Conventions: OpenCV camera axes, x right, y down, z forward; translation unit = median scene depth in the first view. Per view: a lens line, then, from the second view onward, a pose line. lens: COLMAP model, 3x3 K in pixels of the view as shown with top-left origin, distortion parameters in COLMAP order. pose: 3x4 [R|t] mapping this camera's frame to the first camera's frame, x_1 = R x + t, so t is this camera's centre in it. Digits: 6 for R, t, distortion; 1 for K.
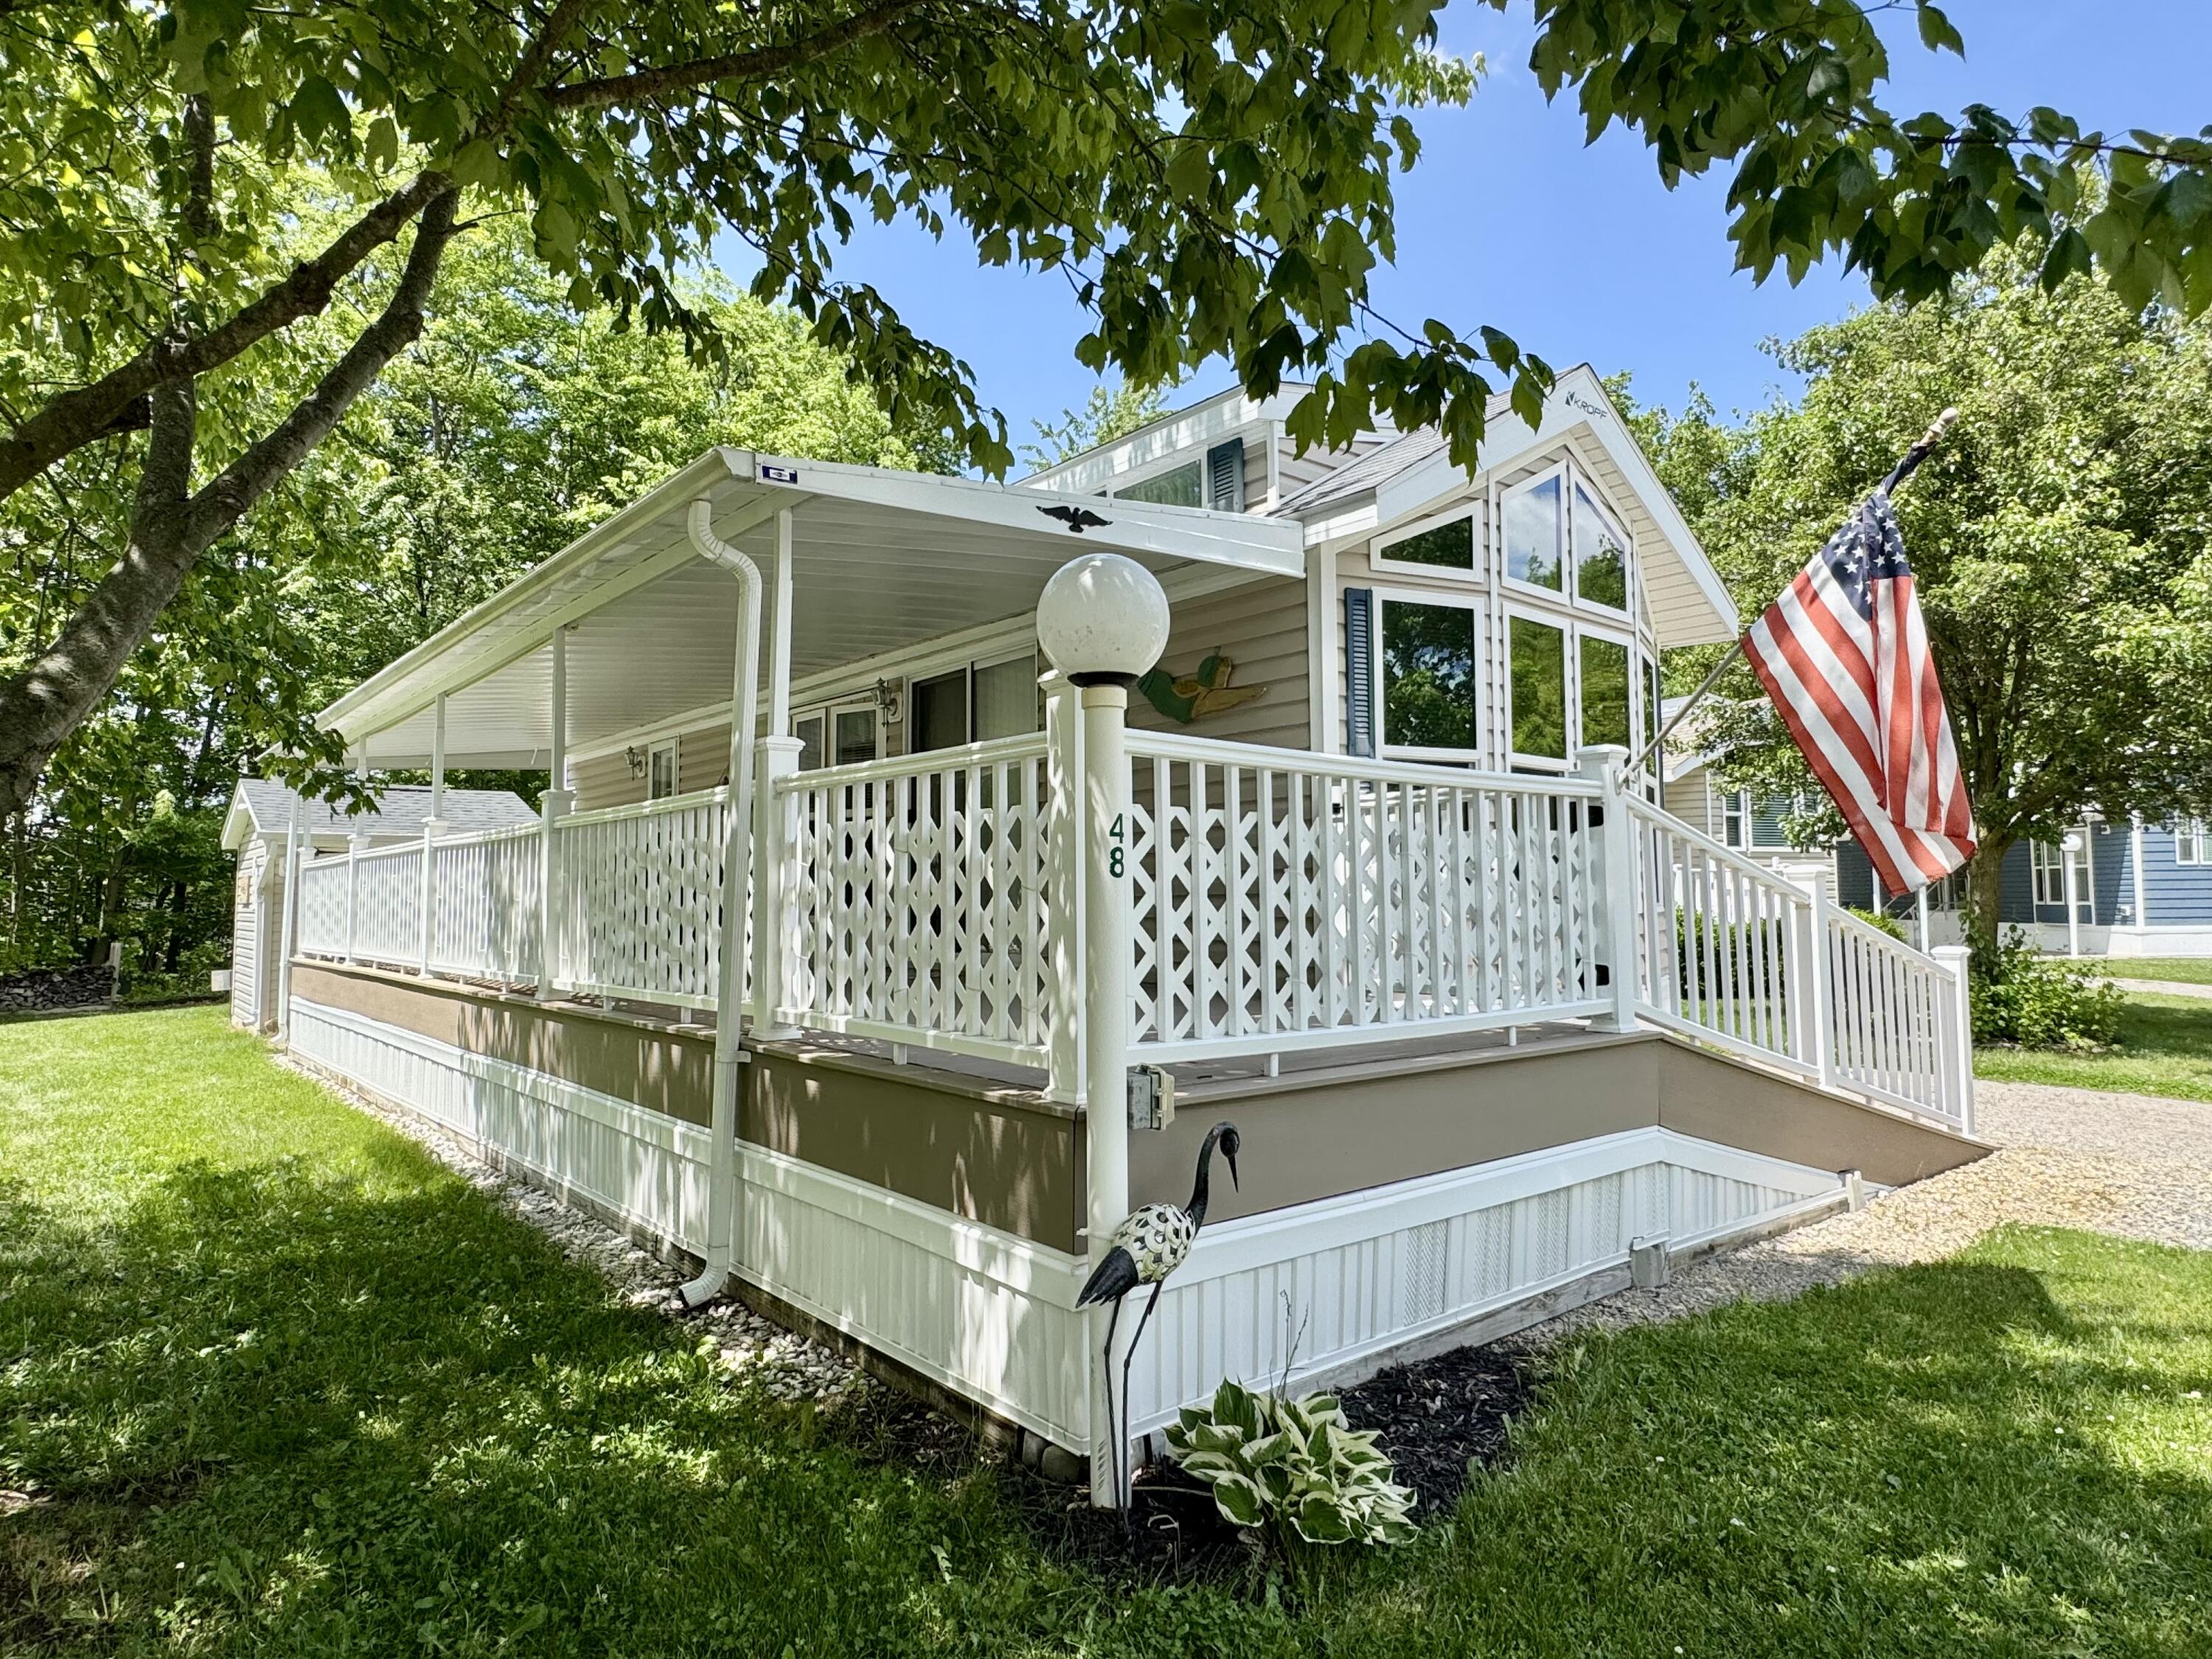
lens RADIAL K [[1287.6, 0, 1109.6], [0, 1287.6, 820.6], [0, 0, 1]] dist [-0.000624, 0.002555]
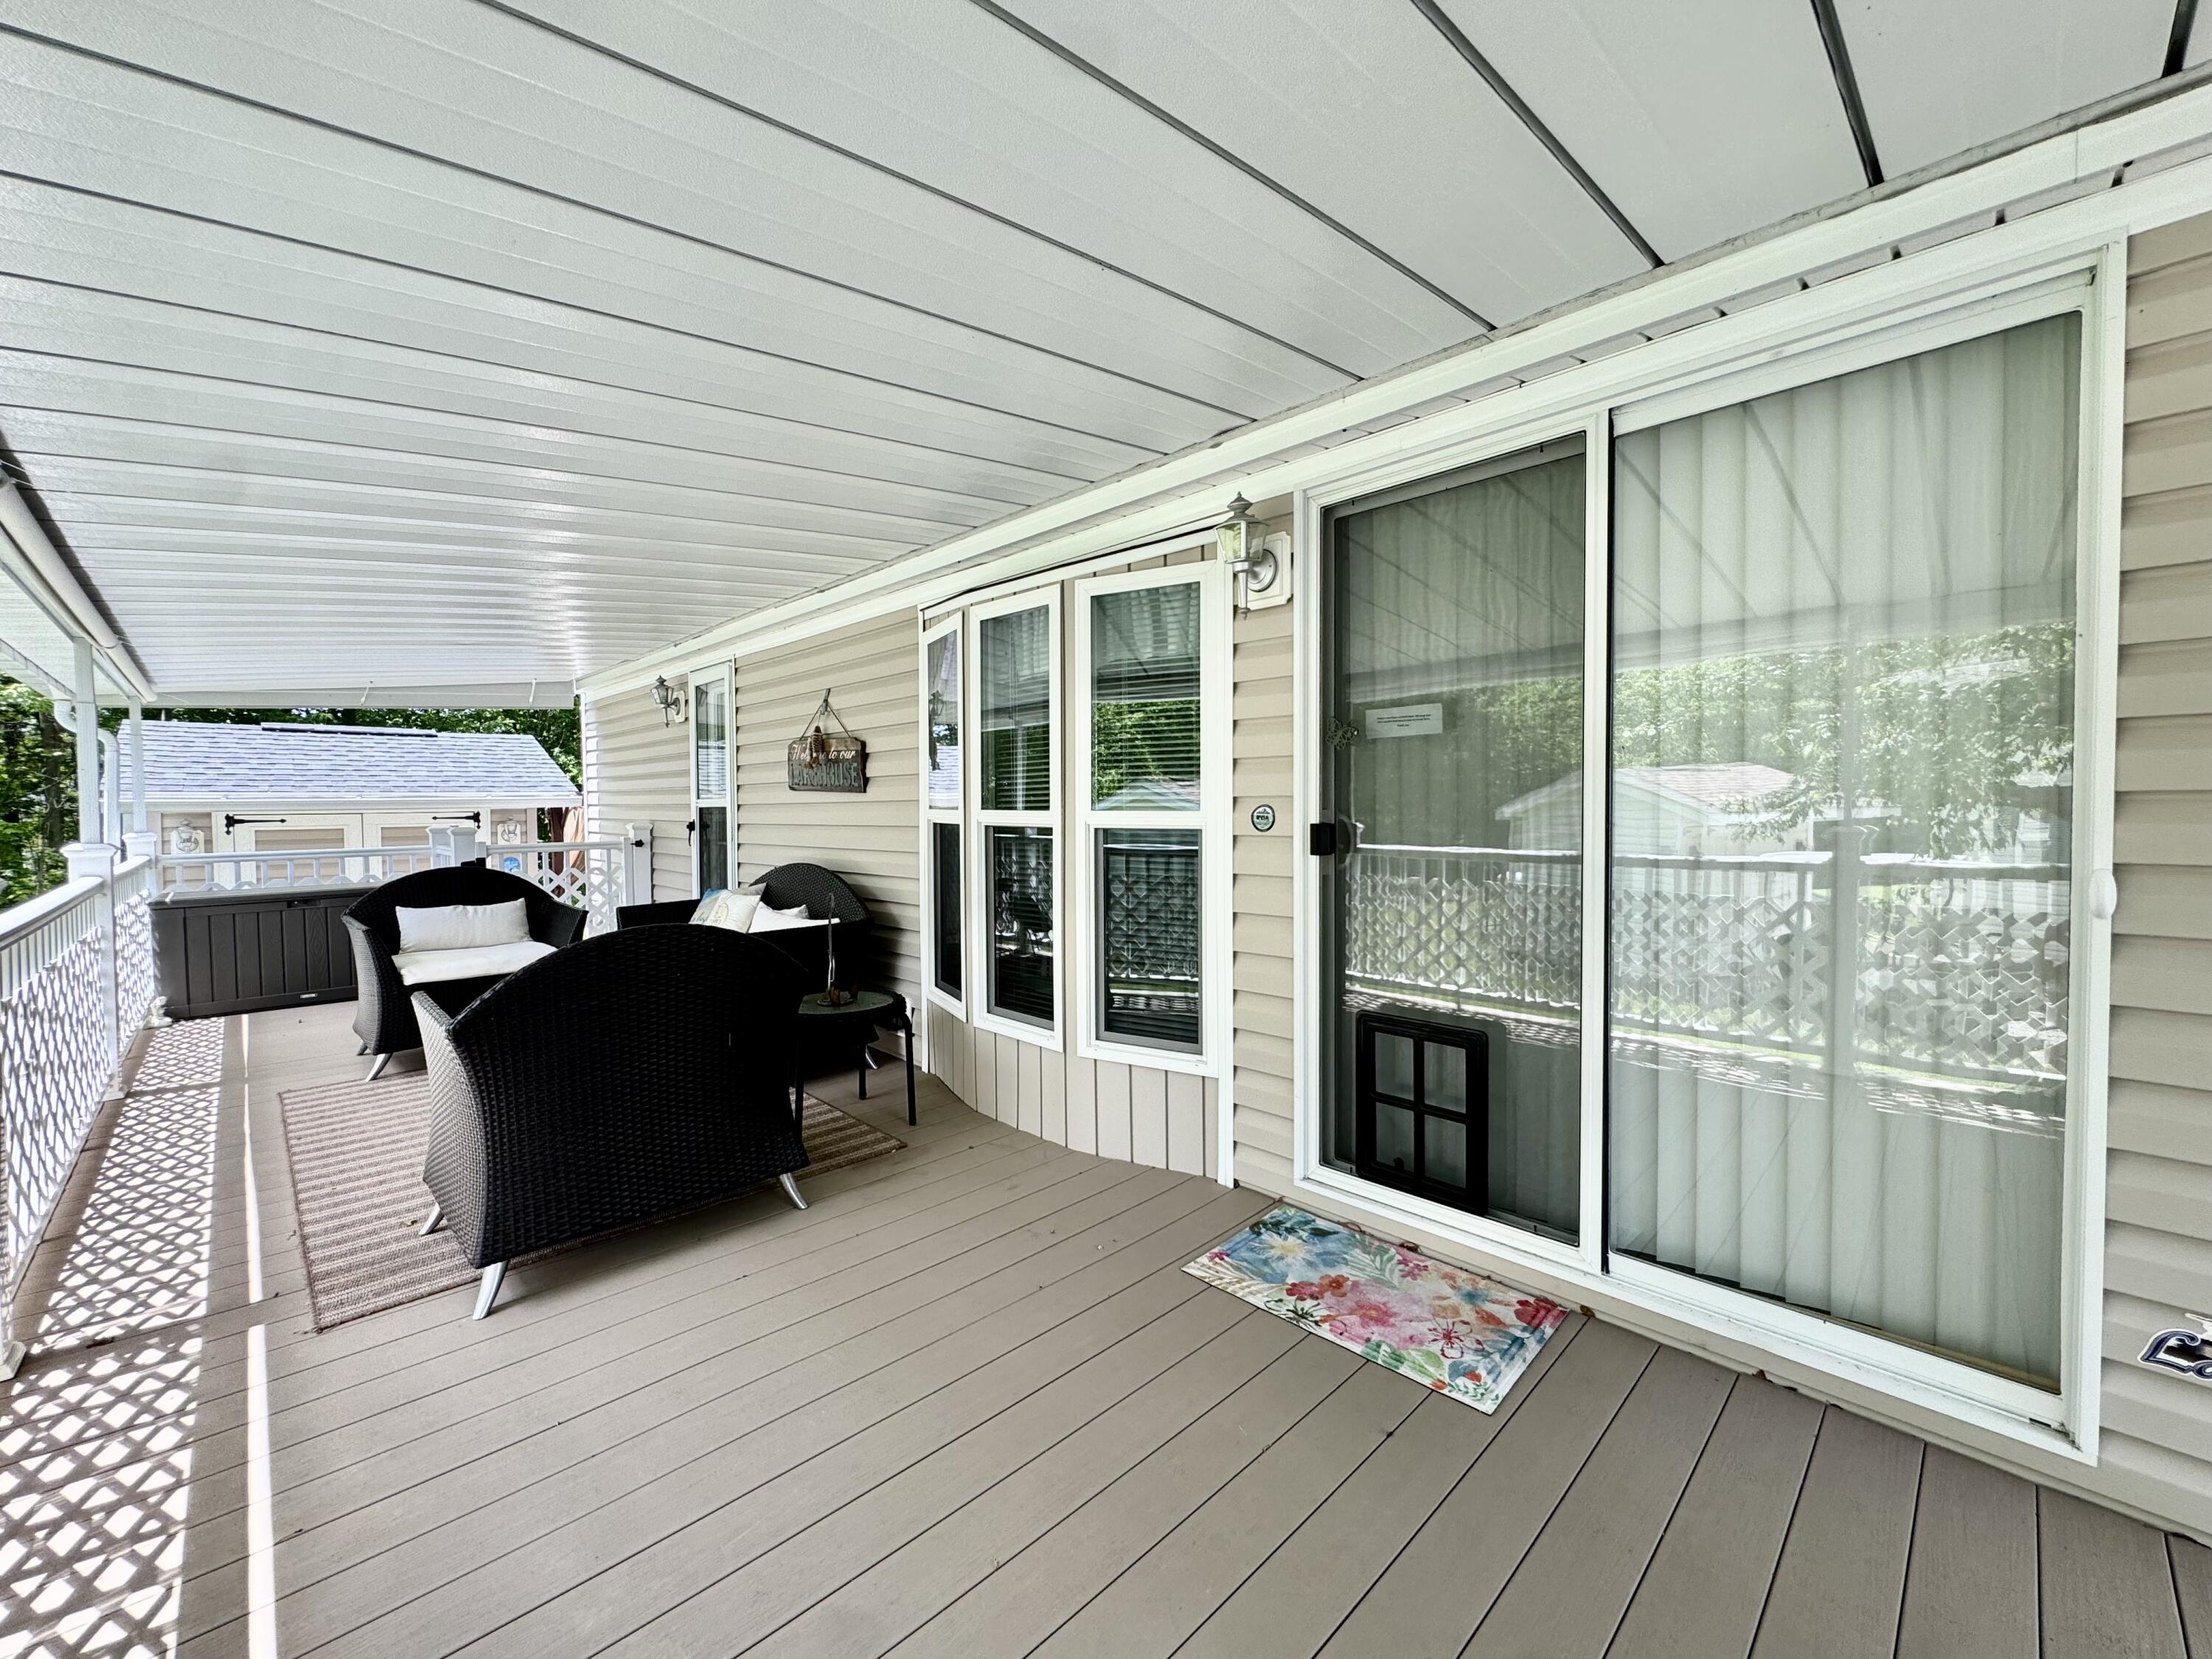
lens RADIAL K [[885.2, 0, 1084.4], [0, 885.2, 831.5], [0, 0, 1]] dist [-0.003475, 0.000638]
pose [[0.998462, 0.004296, 0.055280, -0.240293], [-0.009493, 0.995517, 0.094103, -0.030483], [-0.054628, -0.094483, 0.994027, 0.710633]]
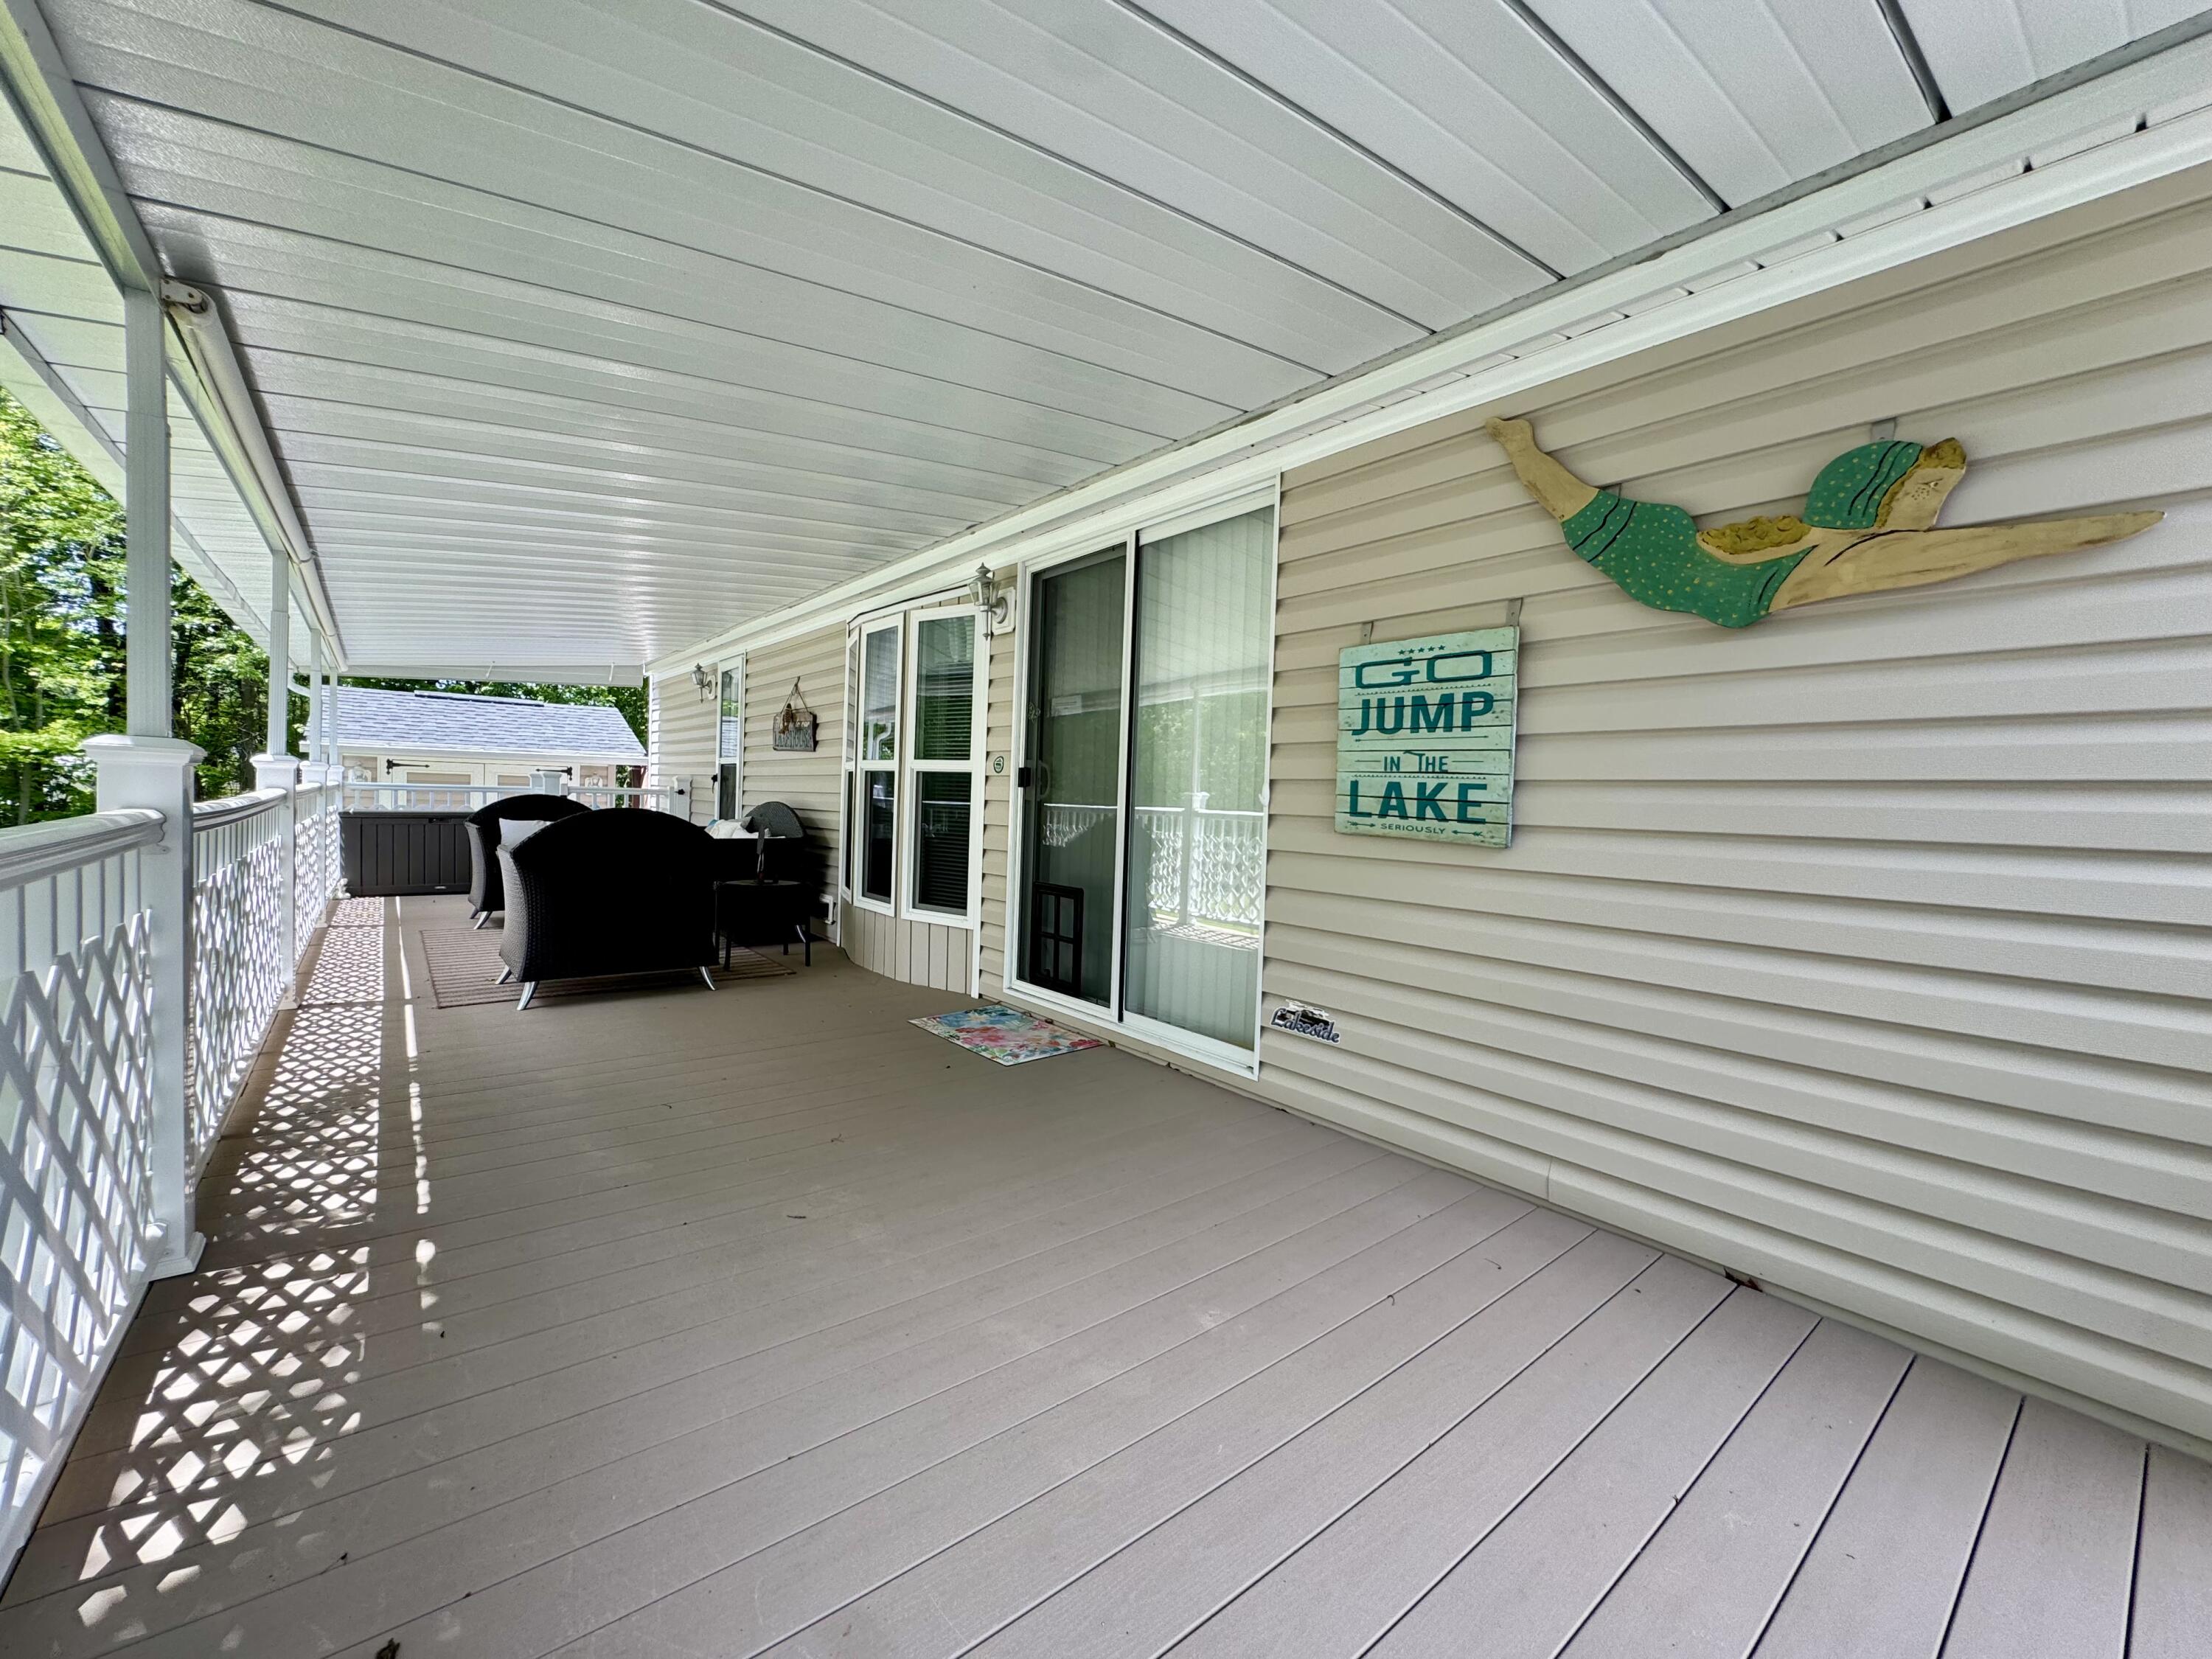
lens RADIAL K [[885.2, 0, 1104.5], [0, 885.2, 847.9], [0, 0, 1]] dist [-0.003475, 0.000638]
pose [[0.998503, 0.048276, -0.025704, -0.096684], [-0.044872, 0.991801, 0.119656, -0.023443], [0.031269, -0.118323, 0.992483, 0.531974]]
